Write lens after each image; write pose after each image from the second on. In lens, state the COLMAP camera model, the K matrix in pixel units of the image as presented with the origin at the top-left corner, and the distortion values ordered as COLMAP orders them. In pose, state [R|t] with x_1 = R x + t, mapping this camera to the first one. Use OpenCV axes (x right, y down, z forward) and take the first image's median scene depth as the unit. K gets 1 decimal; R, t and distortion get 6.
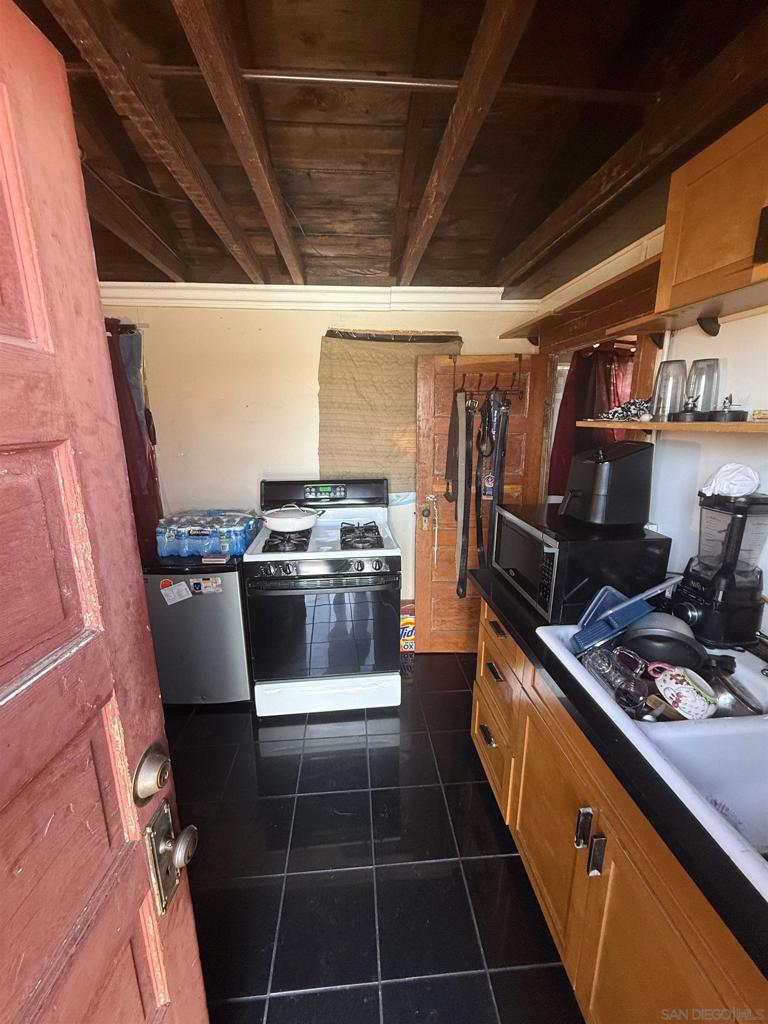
lens RADIAL K [[410.7, 0, 382.4], [0, 410.7, 512.5], [0, 0, 1]] dist [0.002112, 0.000151]
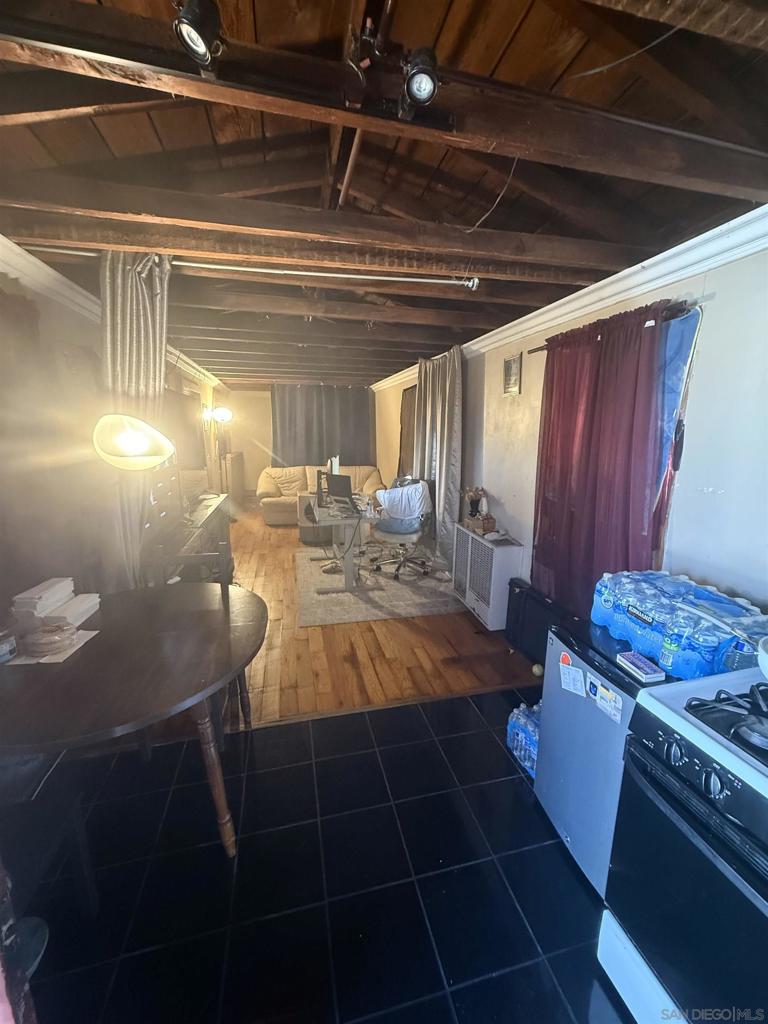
lens RADIAL K [[410.7, 0, 379.0], [0, 410.7, 512.5], [0, 0, 1]] dist [0.002112, 0.000151]
pose [[0.143457, 0.206324, -0.967910, 0.078631], [-0.233575, 0.957455, 0.169476, -0.120252], [0.961698, 0.201767, 0.185546, 0.486031]]
